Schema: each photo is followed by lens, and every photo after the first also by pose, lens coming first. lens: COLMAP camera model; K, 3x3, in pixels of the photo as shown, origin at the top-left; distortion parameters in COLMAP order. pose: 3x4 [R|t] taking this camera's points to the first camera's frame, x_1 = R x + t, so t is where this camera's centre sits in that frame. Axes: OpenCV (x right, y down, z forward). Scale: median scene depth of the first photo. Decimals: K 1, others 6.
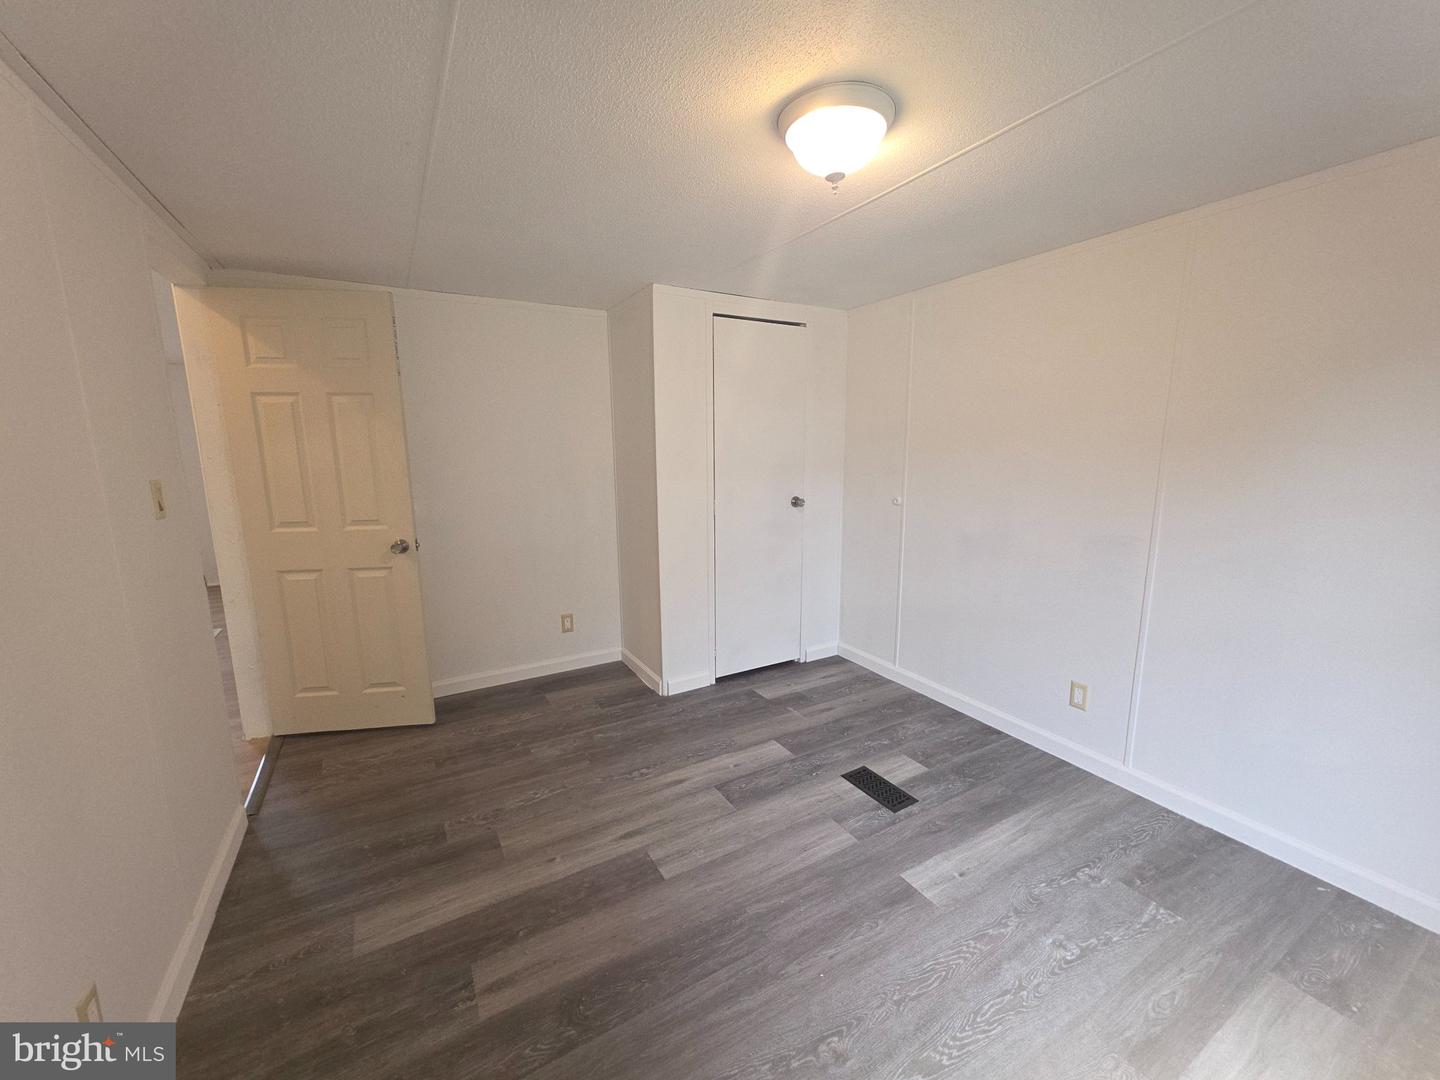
lens RADIAL K [[573.1, 0, 716.3], [0, 573.1, 545.0], [0, 0, 1]] dist [0.002650, -0.000558]
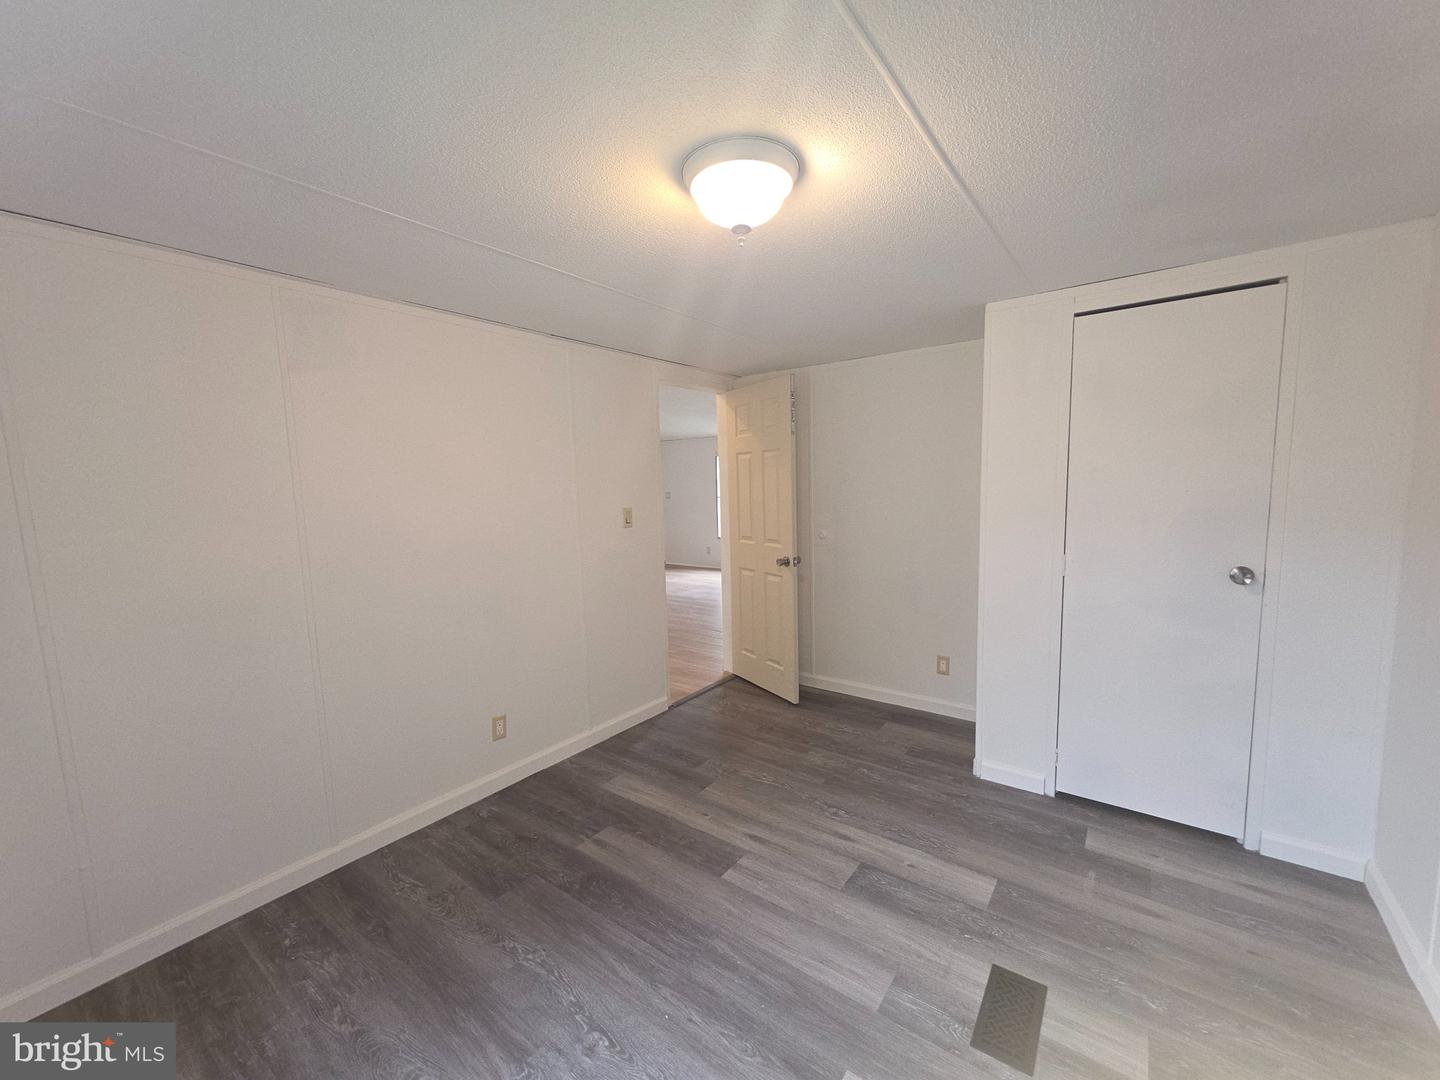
lens RADIAL K [[573.1, 0, 728.2], [0, 573.1, 545.1], [0, 0, 1]] dist [0.002650, -0.000558]
pose [[0.399679, 0.098007, -0.911401, 0.739979], [-0.137088, 0.989477, 0.046286, -0.096160], [0.906346, 0.106443, 0.408908, 0.409449]]
